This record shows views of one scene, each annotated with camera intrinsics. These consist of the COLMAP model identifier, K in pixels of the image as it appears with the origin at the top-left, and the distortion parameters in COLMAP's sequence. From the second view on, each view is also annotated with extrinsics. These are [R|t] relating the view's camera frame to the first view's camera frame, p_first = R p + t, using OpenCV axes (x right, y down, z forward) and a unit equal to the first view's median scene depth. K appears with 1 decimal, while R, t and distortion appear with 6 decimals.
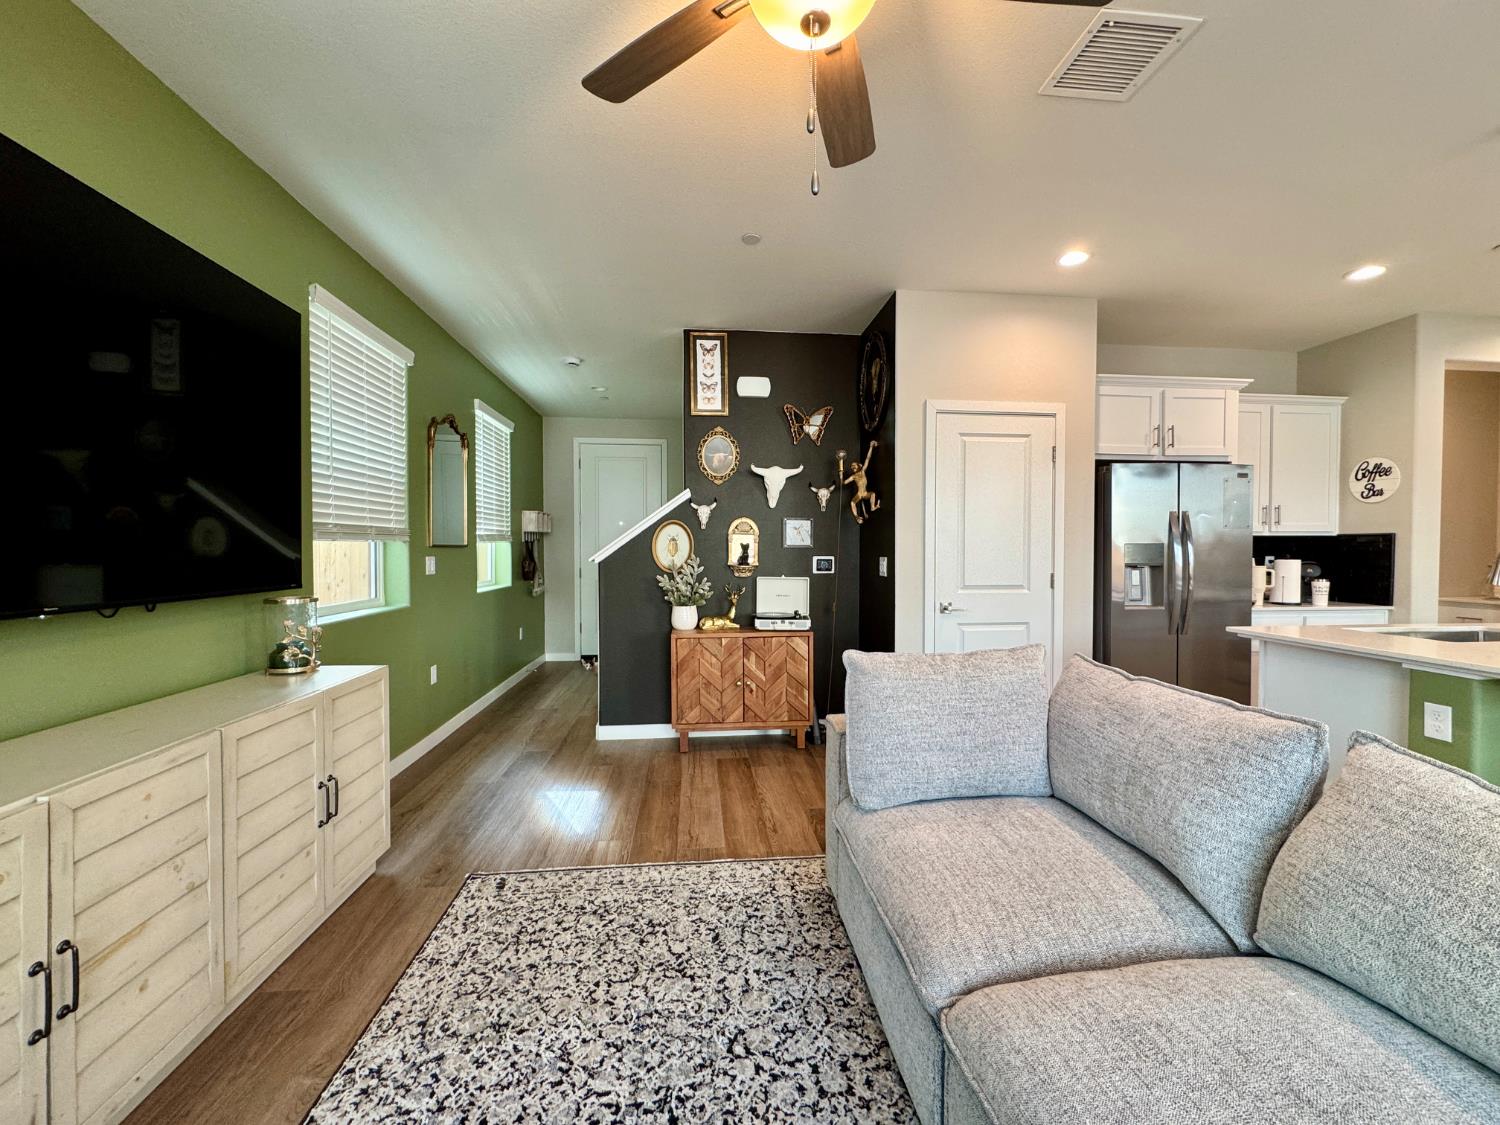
lens RADIAL K [[595.1, 0, 751.5], [0, 595.1, 561.7], [0, 0, 1]] dist [-0.003587, 0.000504]
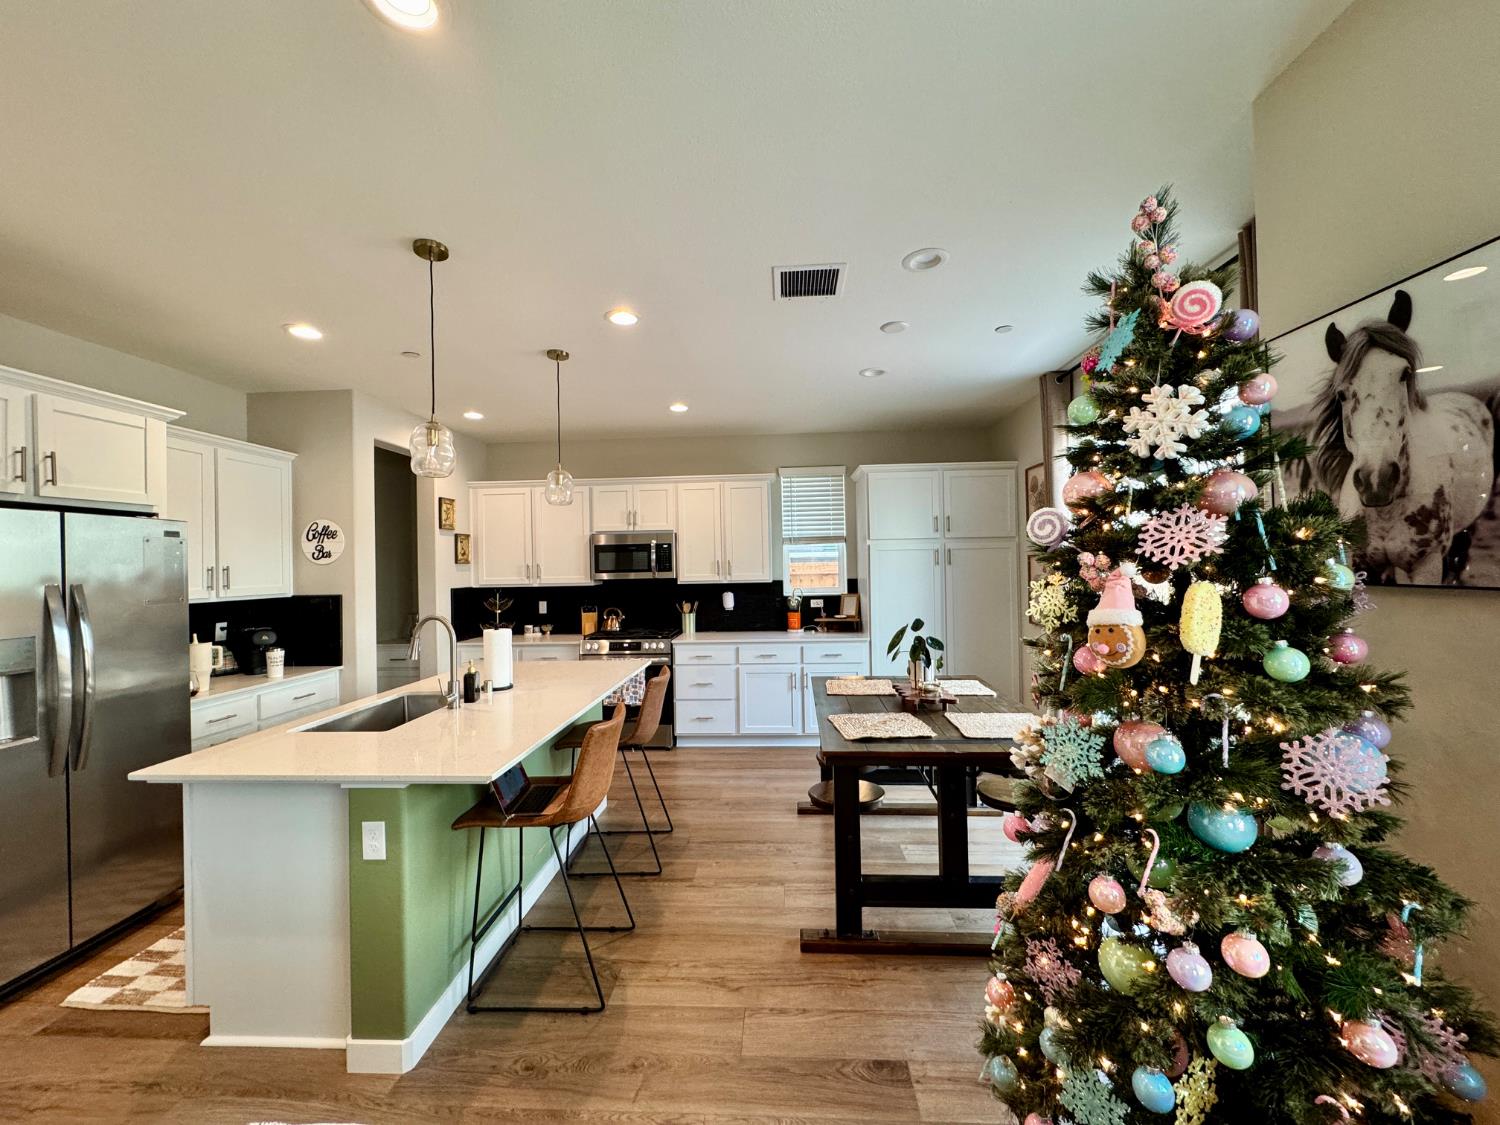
lens RADIAL K [[595.1, 0, 751.5], [0, 595.1, 561.7], [0, 0, 1]] dist [-0.003587, 0.000504]
pose [[0.152994, 0.003272, 0.988222, 0.250350], [0.039711, 0.999166, -0.009456, -0.099081], [-0.987429, 0.040690, 0.152737, 0.196039]]
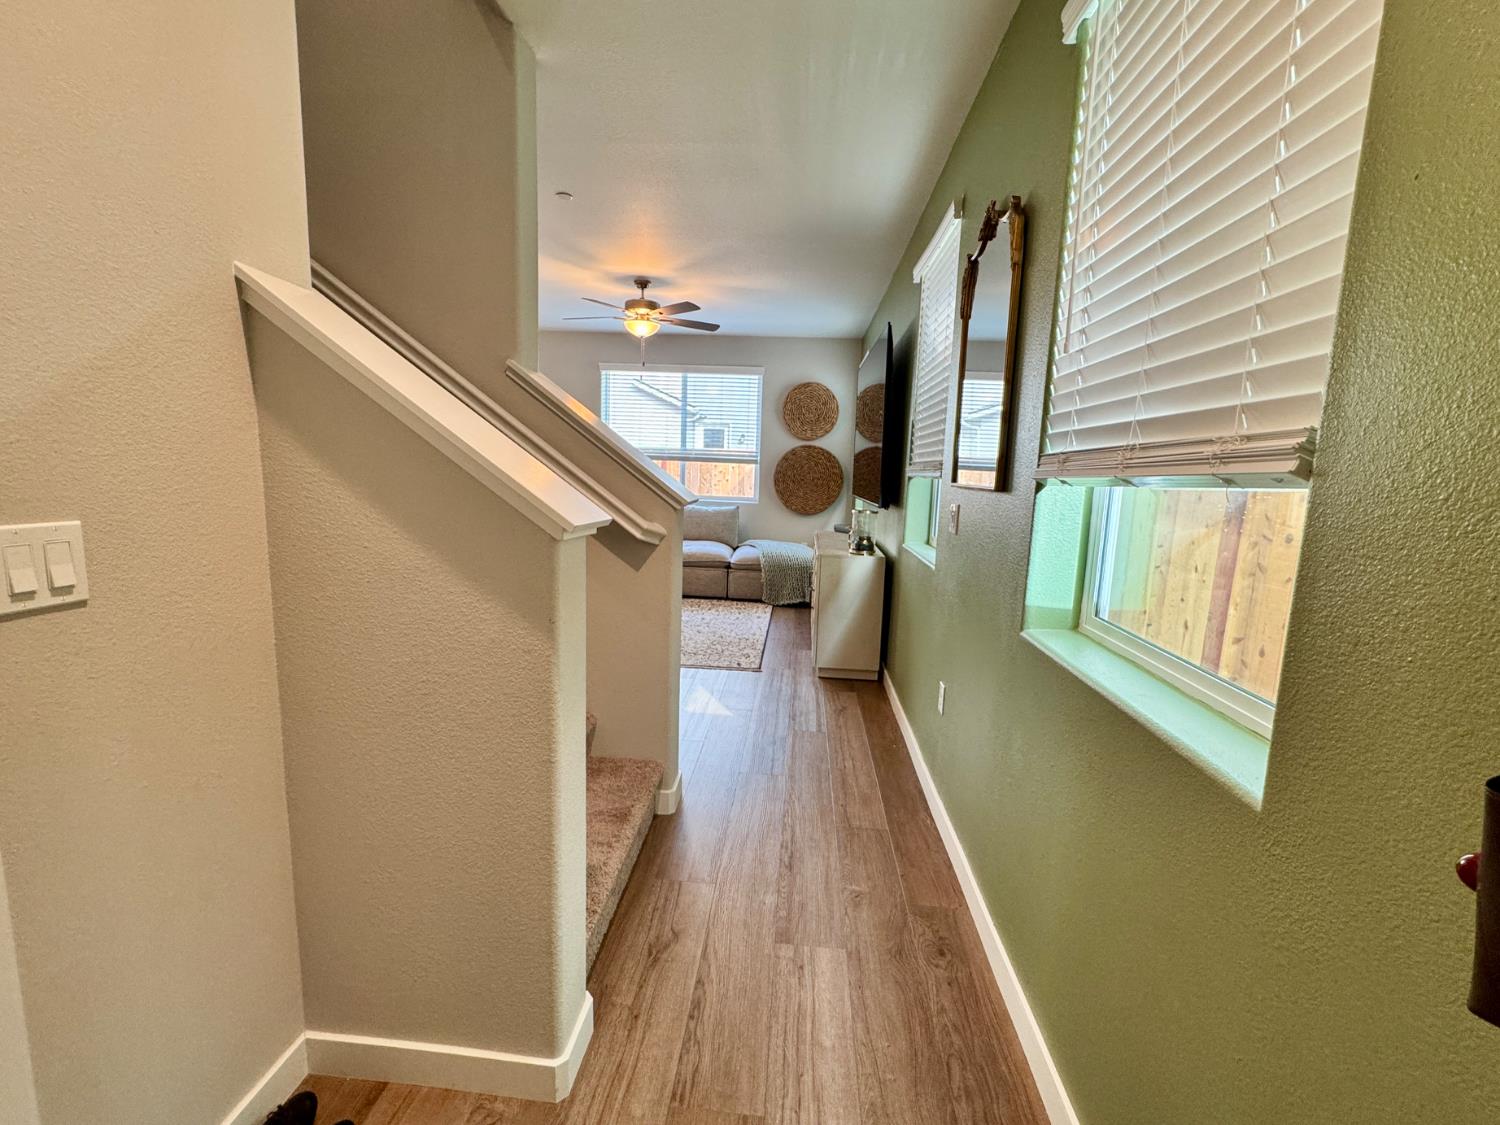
lens RADIAL K [[650.7, 0, 752.1], [0, 650.7, 561.1], [0, 0, 1]] dist [-0.002839, 0.000047]
pose [[-0.984015, -0.061129, 0.167266, -0.662973], [-0.033565, 0.986070, 0.162908, -0.074828], [-0.174895, 0.154690, -0.972359, 2.463602]]
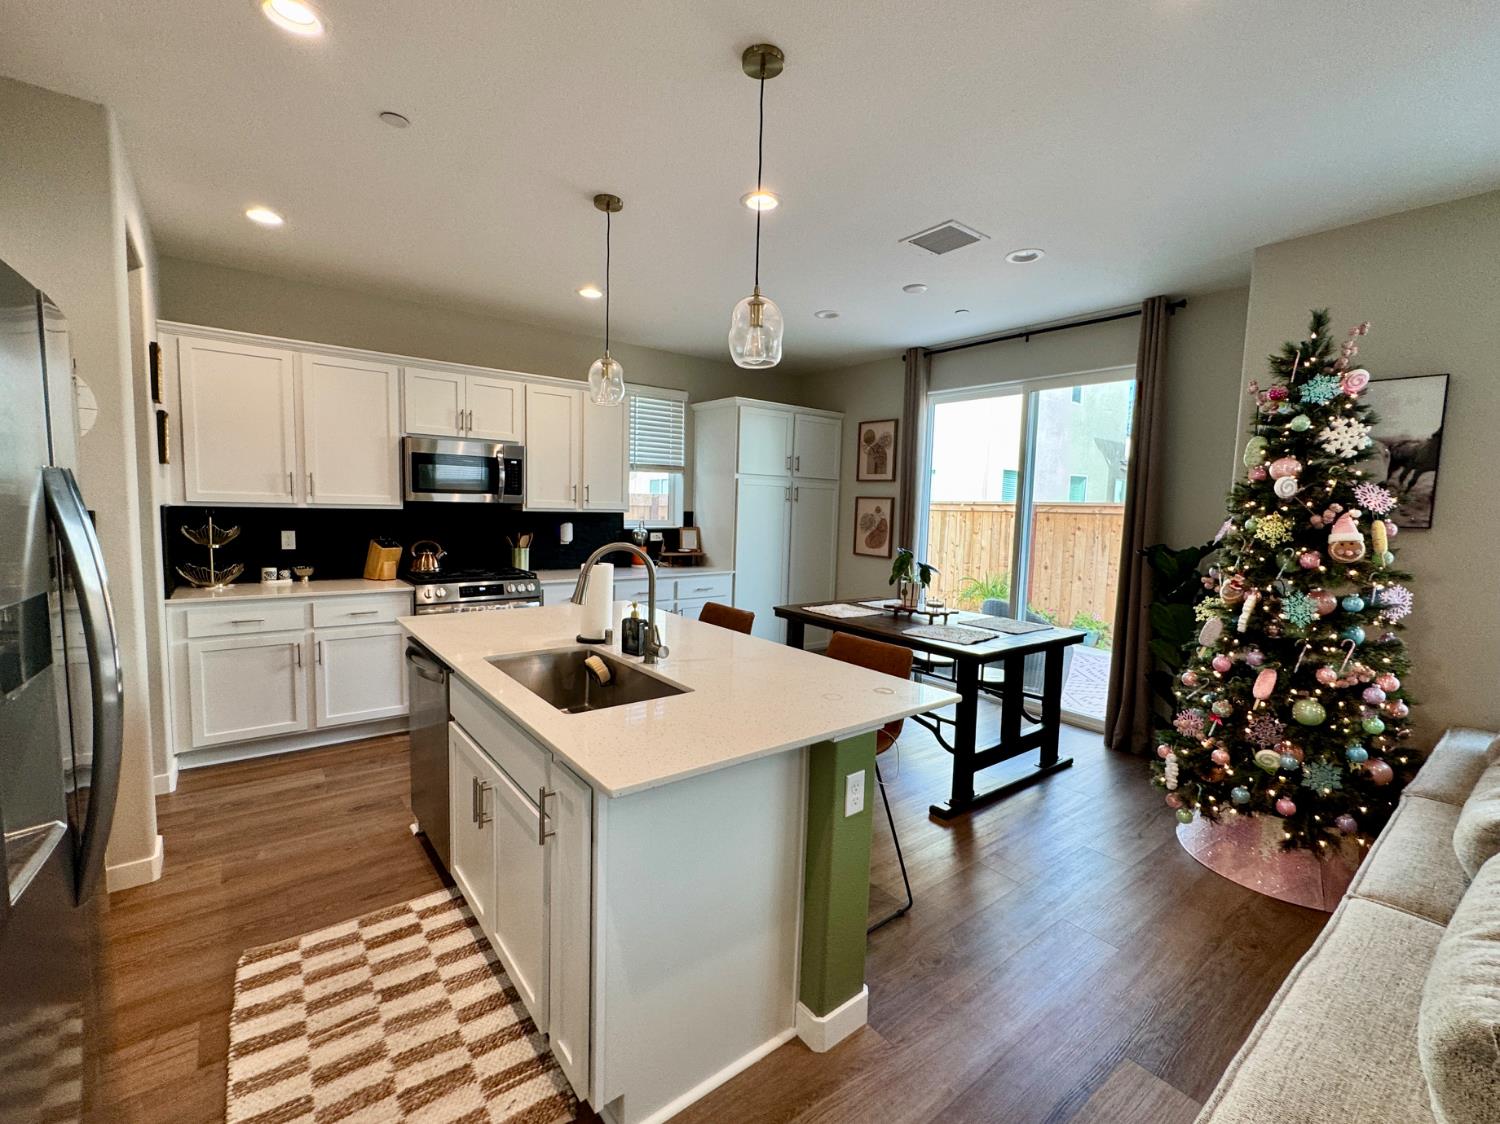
lens RADIAL K [[650.7, 0, 752.1], [0, 650.7, 560.6], [0, 0, 1]] dist [-0.002839, 0.000047]
pose [[-0.537510, -0.090057, 0.838435, 0.388608], [-0.011742, 0.994984, 0.099344, -0.101628], [-0.843176, 0.043553, -0.535871, 1.195498]]
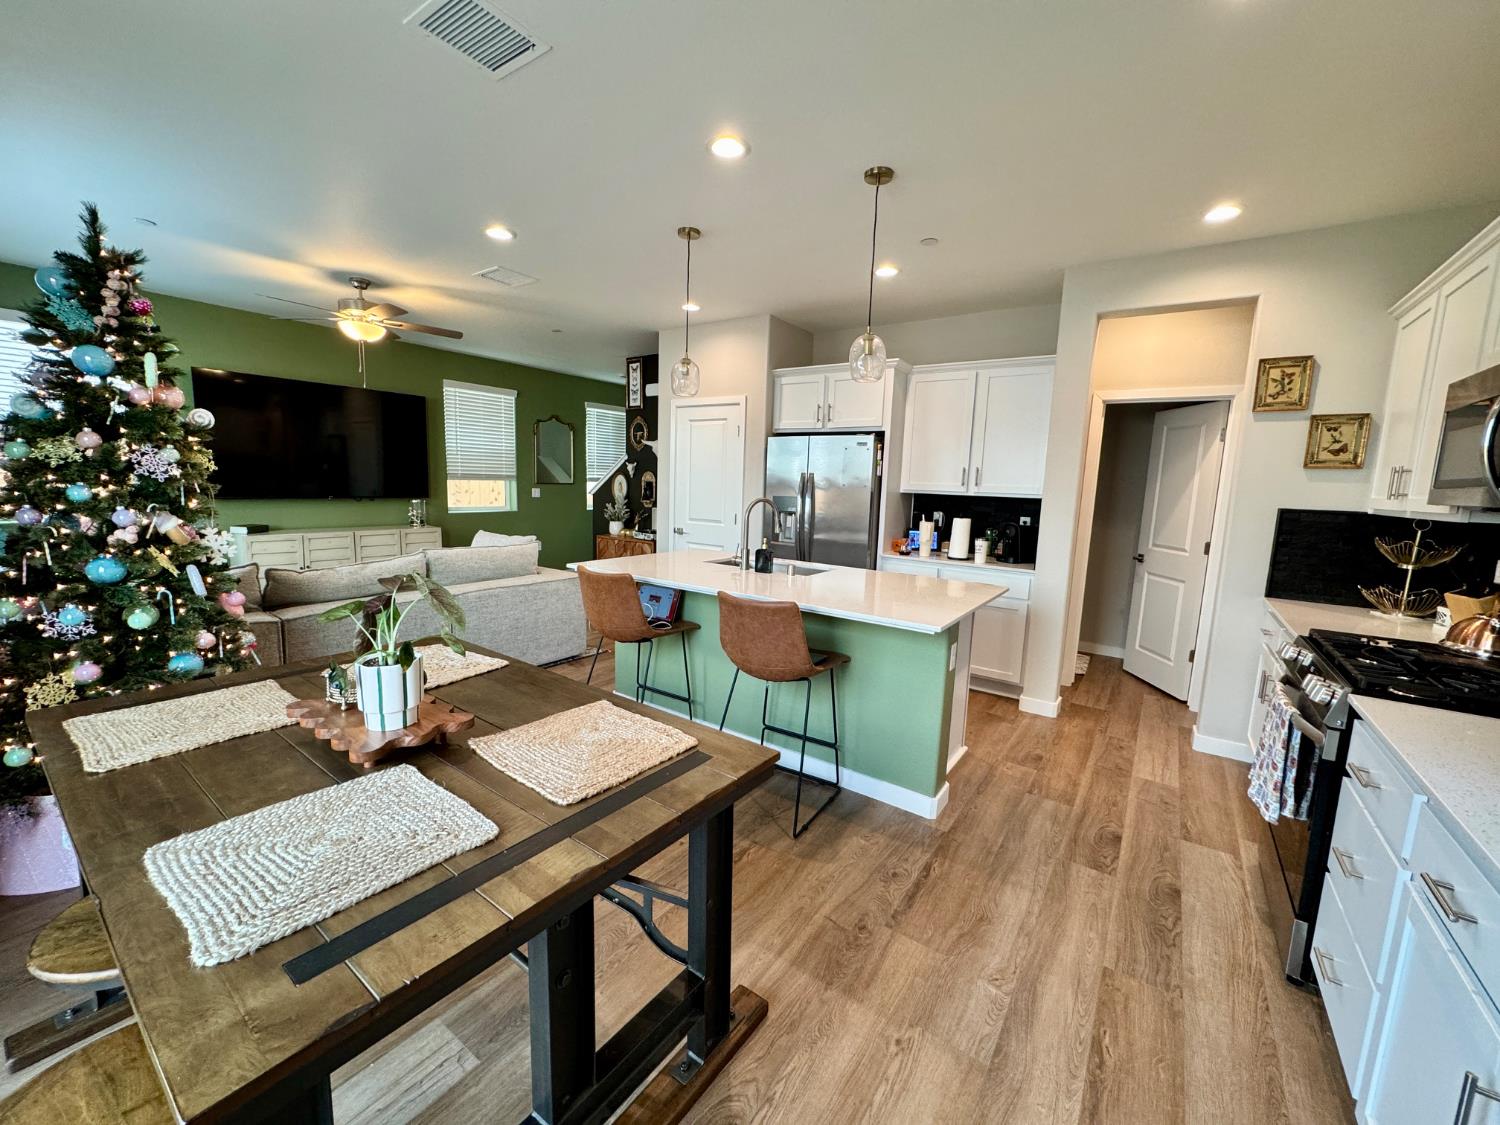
lens RADIAL K [[595.1, 0, 751.5], [0, 595.1, 561.7], [0, 0, 1]] dist [-0.003587, 0.000504]
pose [[0.758835, 0.113175, -0.641375, 2.018984], [-0.047200, 0.991753, 0.119157, -0.055144], [0.649571, -0.060148, 0.757918, -0.125842]]
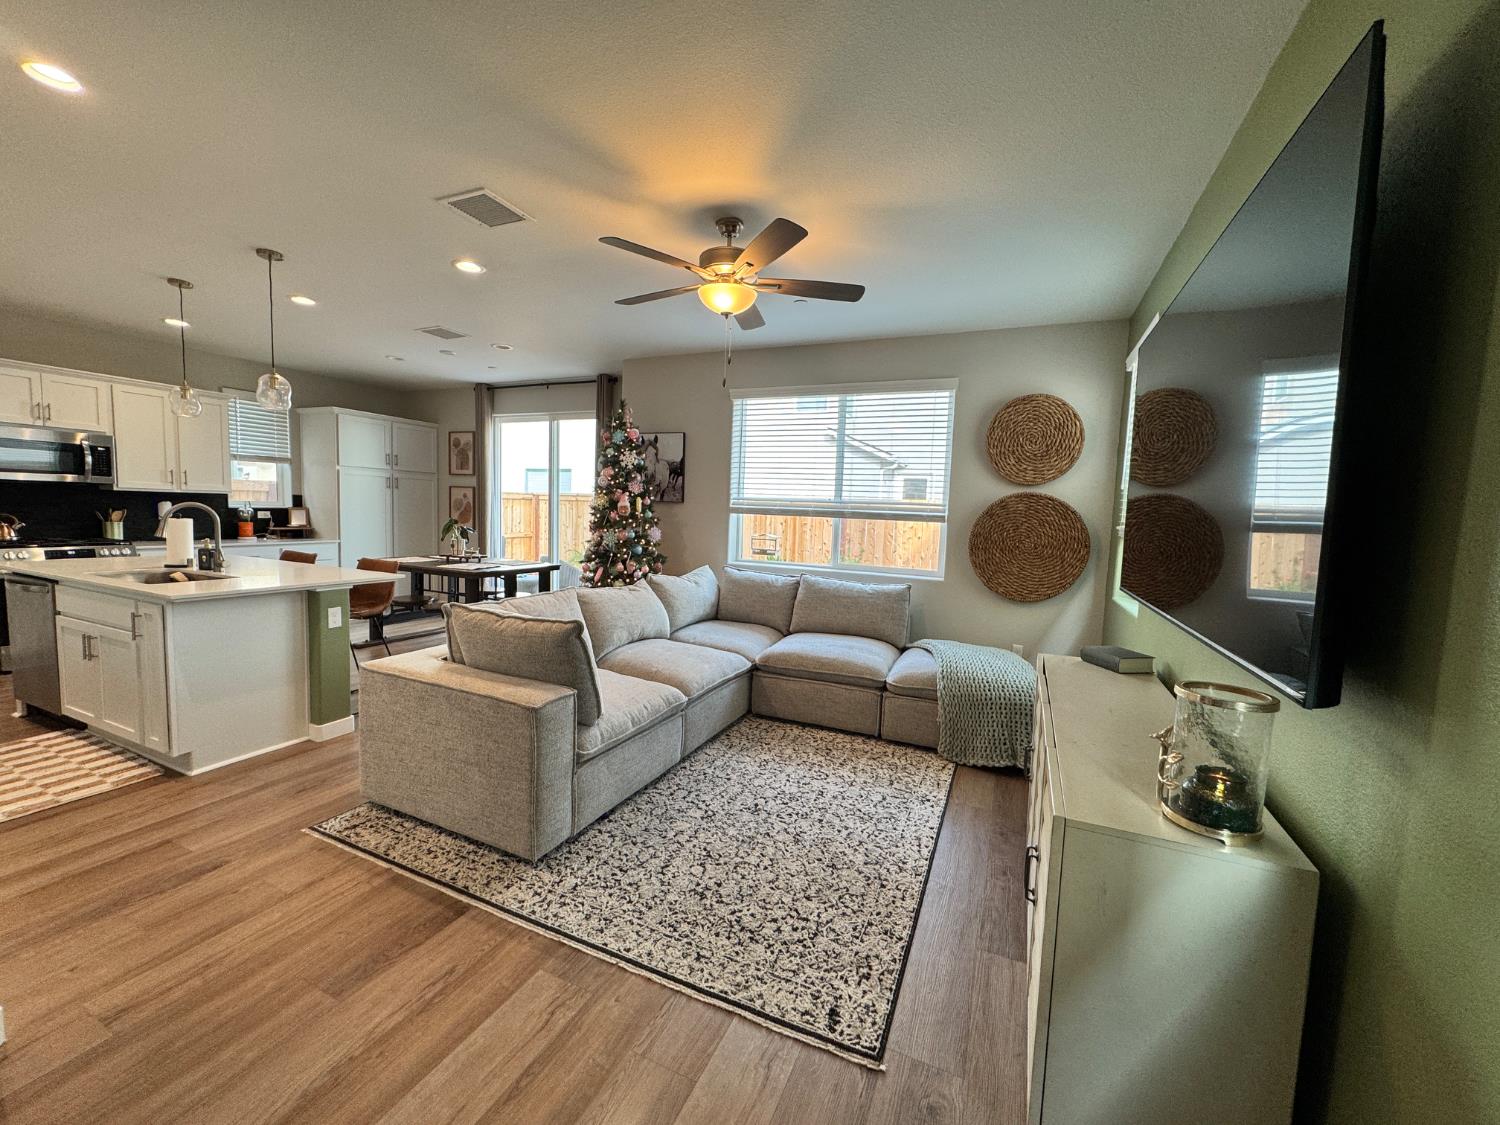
lens RADIAL K [[595.1, 0, 751.5], [0, 595.1, 561.7], [0, 0, 1]] dist [-0.003587, 0.000504]
pose [[-0.866253, -0.077212, 0.493604, -0.563740], [-0.028170, 0.993963, 0.106042, -0.084345], [-0.498811, 0.077954, -0.863198, 1.419041]]
